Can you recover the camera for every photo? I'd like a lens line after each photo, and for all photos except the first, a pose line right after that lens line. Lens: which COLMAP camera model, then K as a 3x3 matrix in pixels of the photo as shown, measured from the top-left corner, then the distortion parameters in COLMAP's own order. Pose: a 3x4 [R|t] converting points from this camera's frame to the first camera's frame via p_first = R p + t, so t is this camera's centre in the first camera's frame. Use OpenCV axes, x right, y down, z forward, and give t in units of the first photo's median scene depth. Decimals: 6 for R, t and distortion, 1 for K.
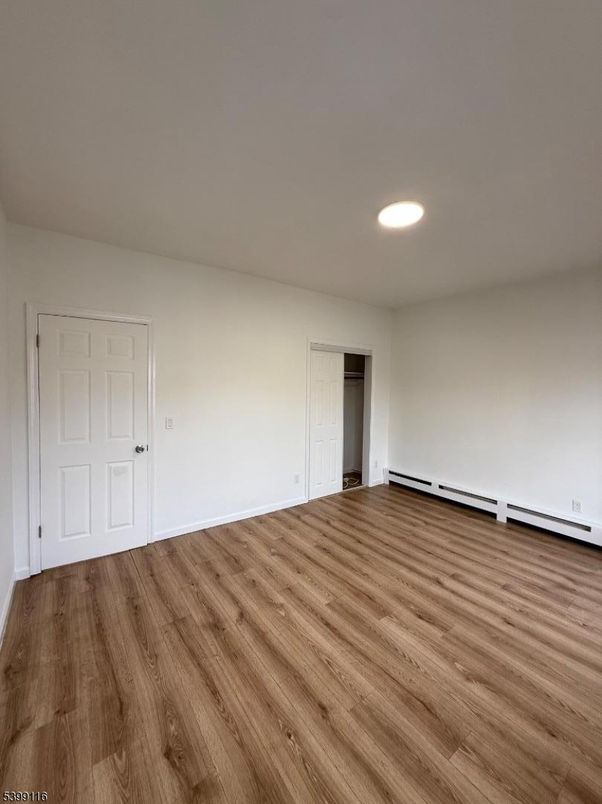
lens RADIAL K [[318.7, 0, 301.0], [0, 318.7, 402.0], [0, 0, 1]] dist [0.000646, -0.000016]
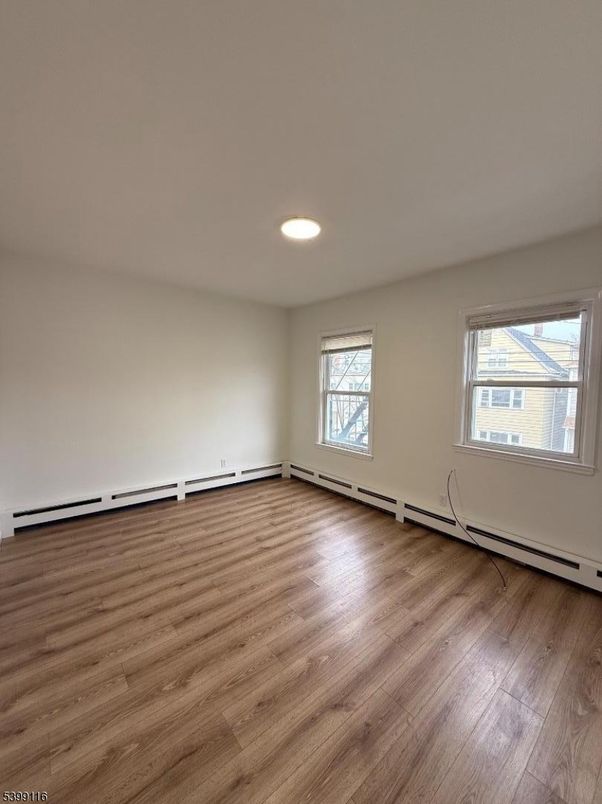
lens RADIAL K [[318.7, 0, 301.0], [0, 318.7, 402.0], [0, 0, 1]] dist [0.000646, -0.000016]
pose [[-0.056662, -0.084009, 0.994853, -0.585731], [0.031754, 0.995798, 0.085897, -0.062385], [-0.997888, 0.036458, -0.053756, 0.755903]]
